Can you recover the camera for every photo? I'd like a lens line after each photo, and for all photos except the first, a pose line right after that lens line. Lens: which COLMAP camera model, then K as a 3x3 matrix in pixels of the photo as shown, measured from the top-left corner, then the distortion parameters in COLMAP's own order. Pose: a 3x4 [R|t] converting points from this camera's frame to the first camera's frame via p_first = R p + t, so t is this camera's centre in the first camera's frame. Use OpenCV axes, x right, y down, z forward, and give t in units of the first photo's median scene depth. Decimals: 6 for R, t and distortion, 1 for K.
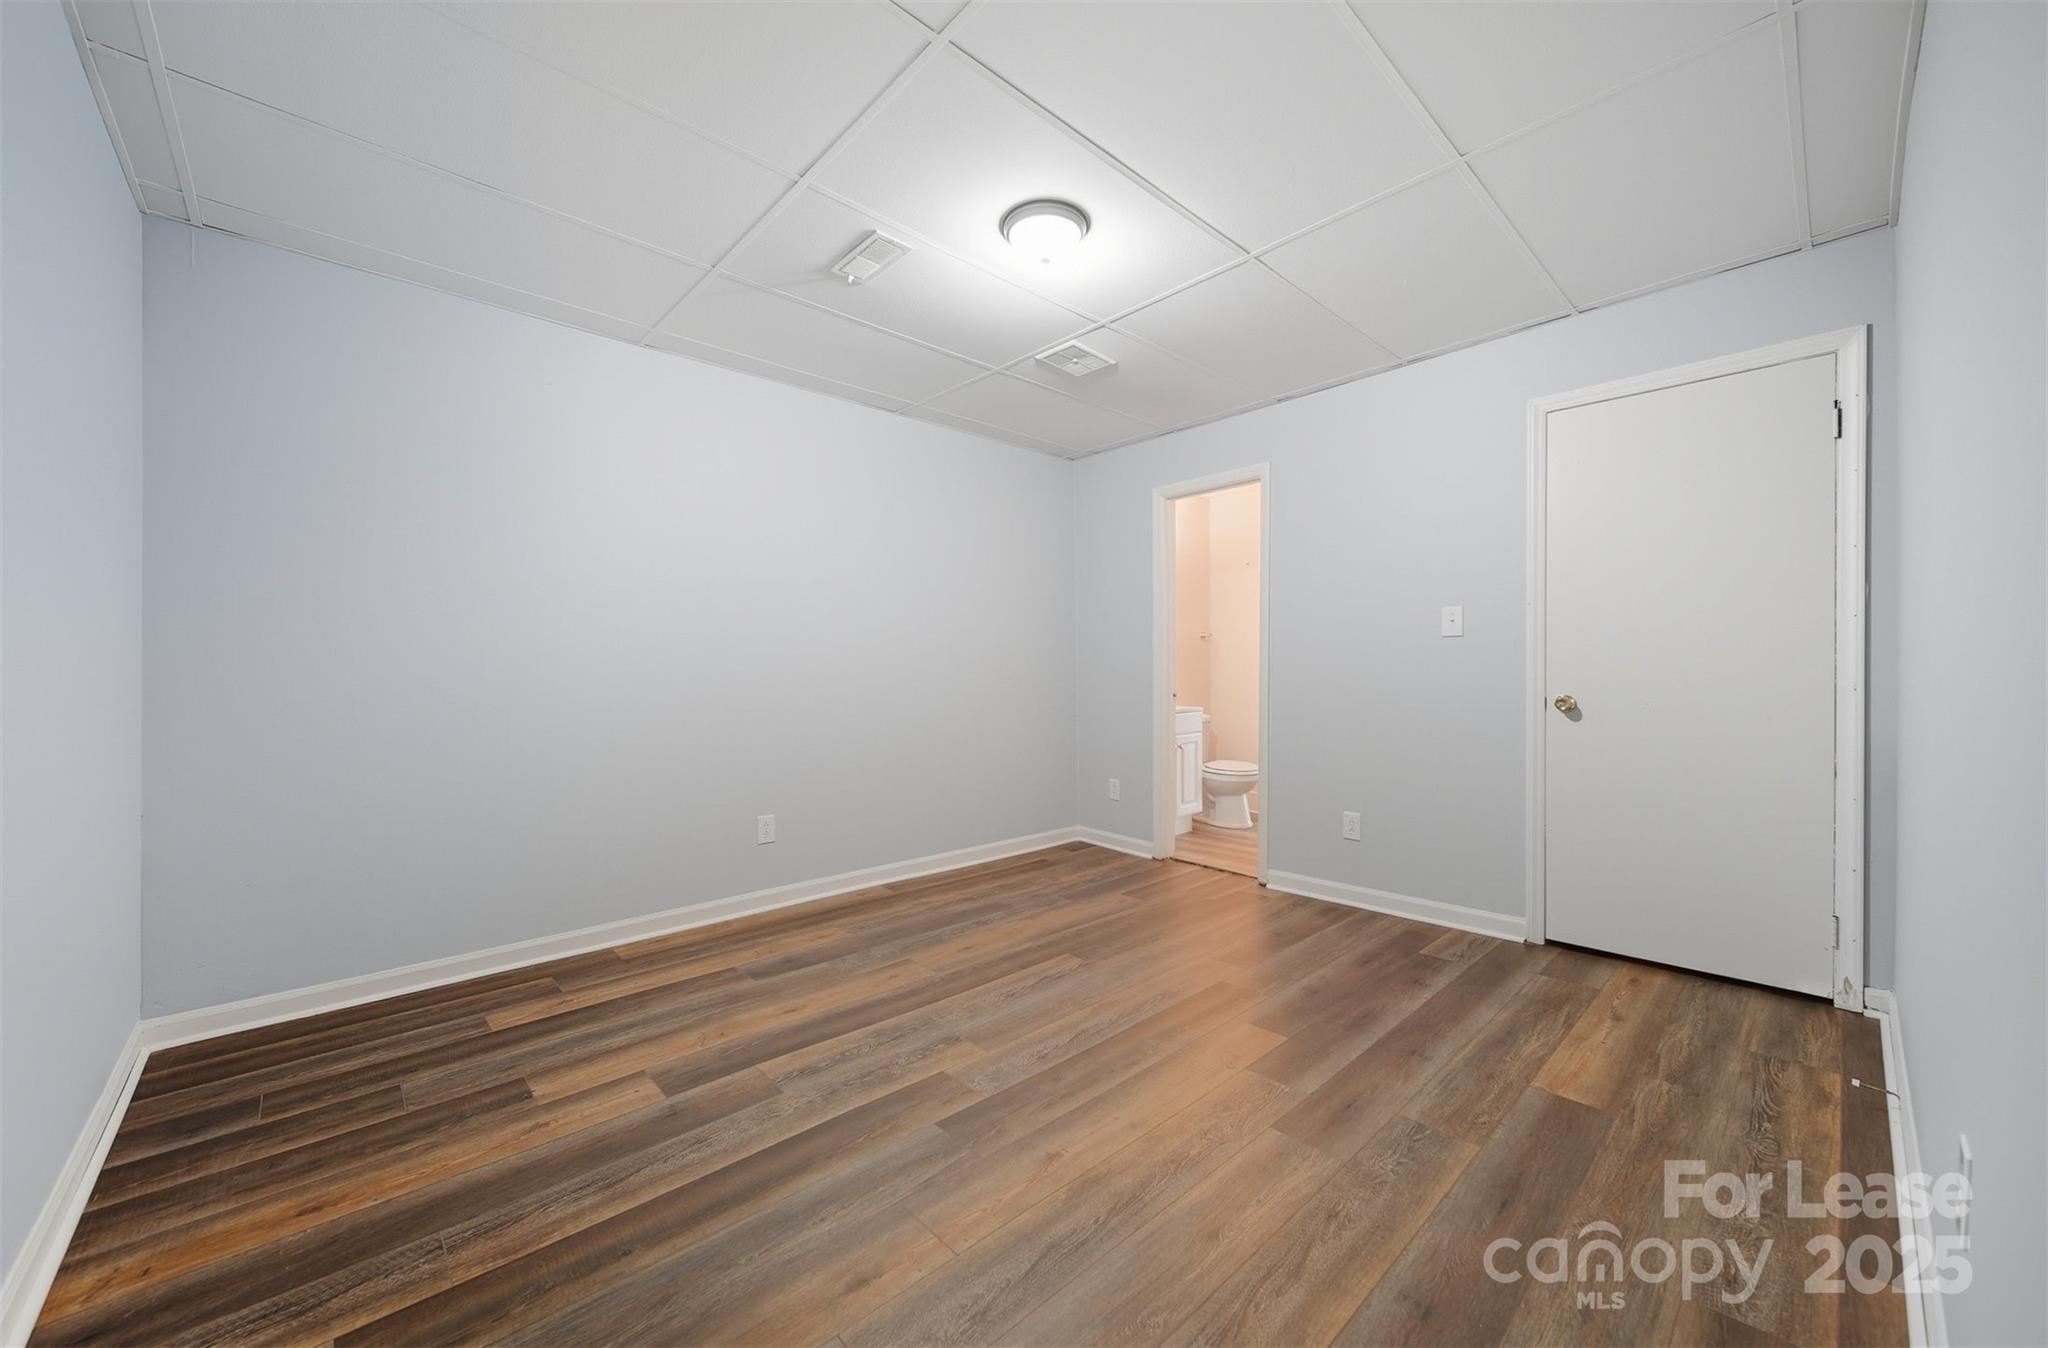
lens RADIAL K [[741.9, 0, 1020.3], [0, 741.9, 669.6], [0, 0, 1]] dist [-0.001744, -0.000155]
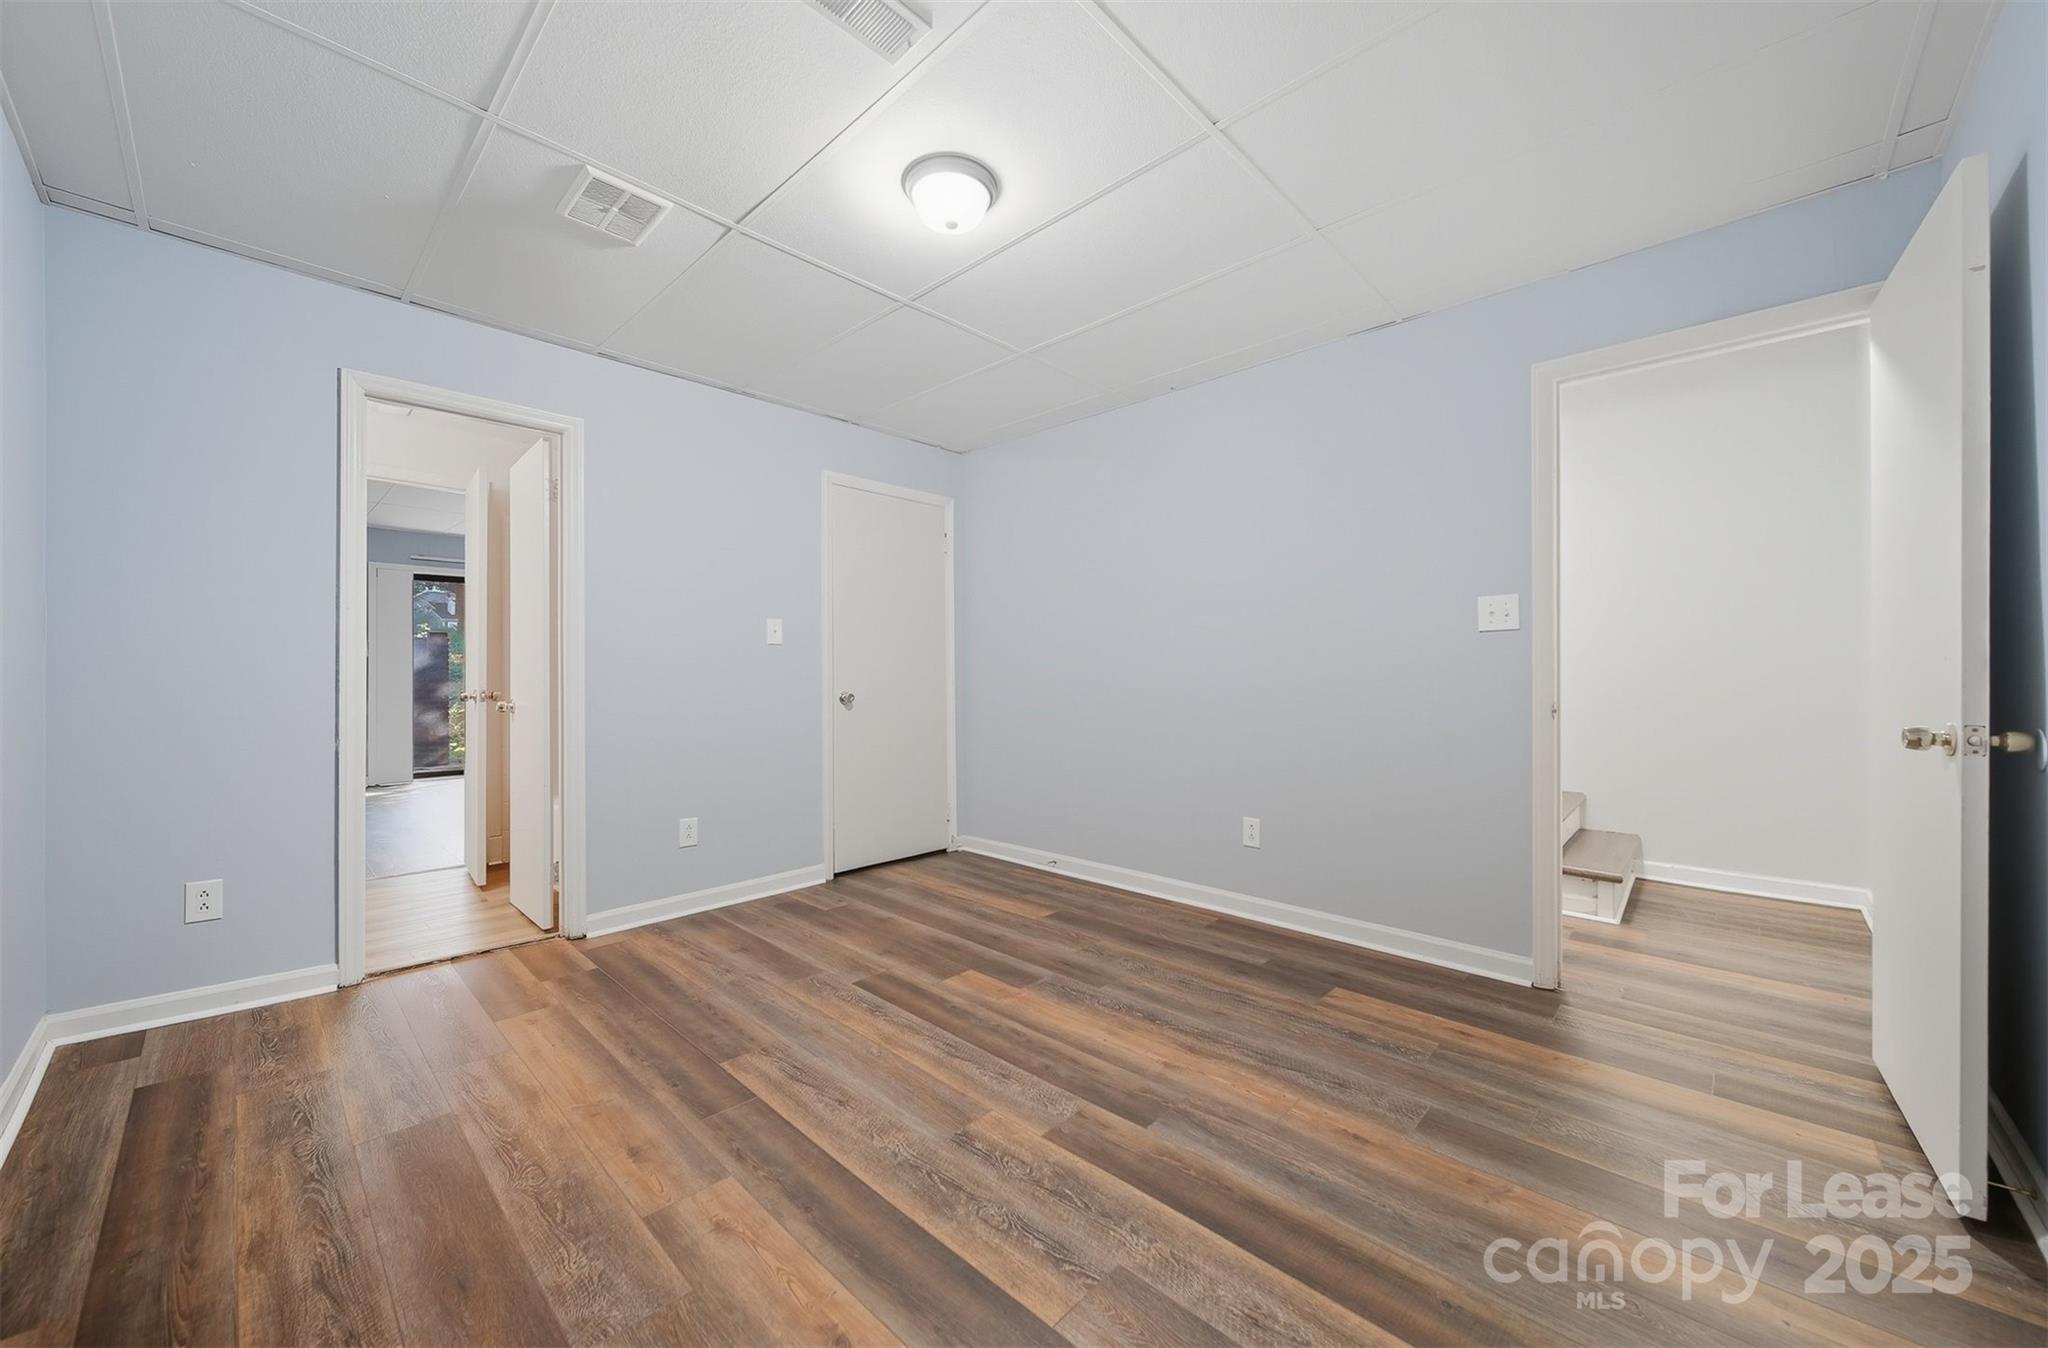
lens RADIAL K [[741.9, 0, 1020.3], [0, 741.9, 669.6], [0, 0, 1]] dist [-0.001744, -0.000155]
pose [[-0.041317, 0.010878, 0.999087, -0.838058], [-0.002064, 0.999938, -0.010973, 0.007796], [-0.999144, -0.002516, -0.041292, 0.916245]]
